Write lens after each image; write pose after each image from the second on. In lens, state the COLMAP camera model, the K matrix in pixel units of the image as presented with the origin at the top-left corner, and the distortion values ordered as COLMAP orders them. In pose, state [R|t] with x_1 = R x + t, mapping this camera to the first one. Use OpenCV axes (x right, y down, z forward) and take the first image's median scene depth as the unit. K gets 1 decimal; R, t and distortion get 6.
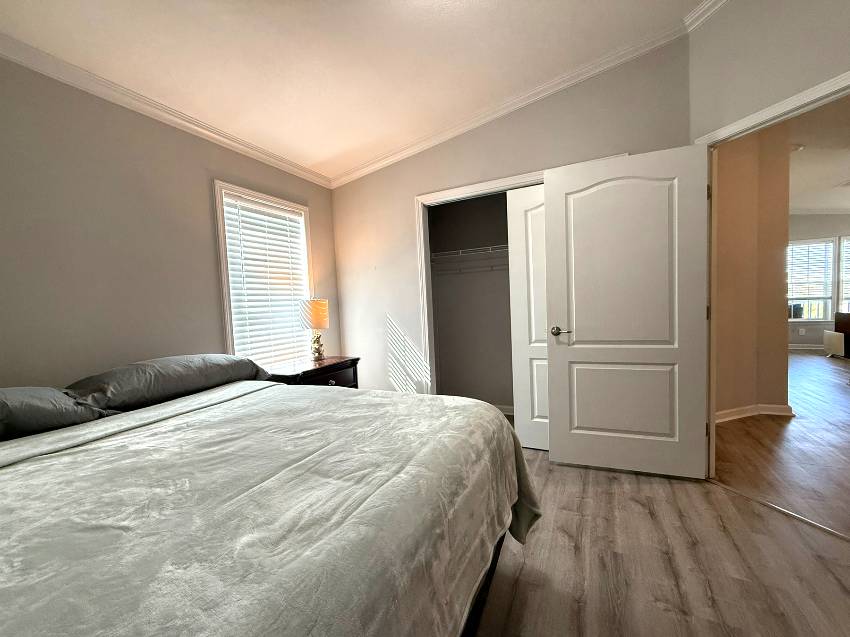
lens RADIAL K [[341.4, 0, 431.4], [0, 341.4, 320.3], [0, 0, 1]] dist [-0.000246, -0.000030]
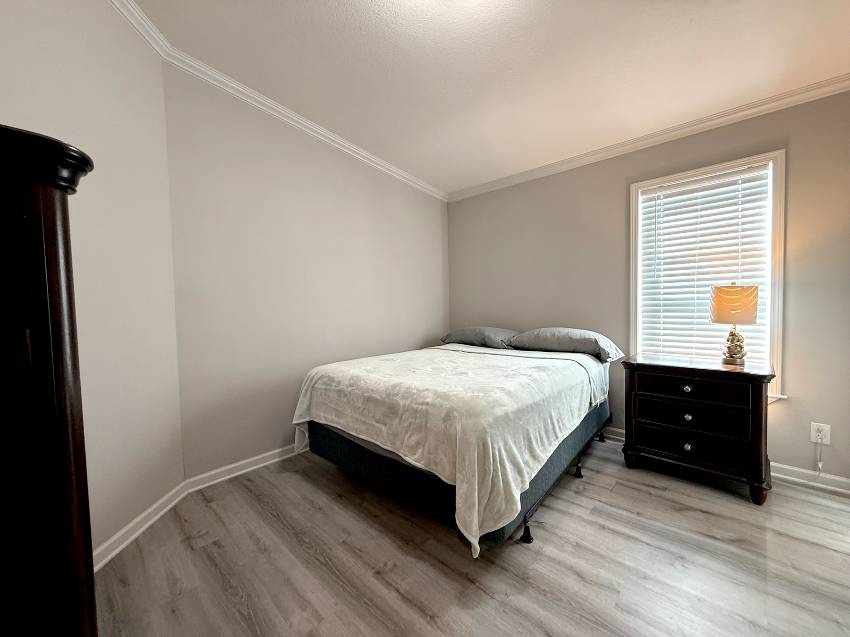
lens RADIAL K [[341.4, 0, 431.4], [0, 341.4, 320.3], [0, 0, 1]] dist [-0.000246, -0.000030]
pose [[-0.295799, 0.104047, -0.949567, 0.697889], [-0.006144, 0.993823, 0.110810, -0.074456], [0.955231, 0.038612, -0.293332, 0.685478]]
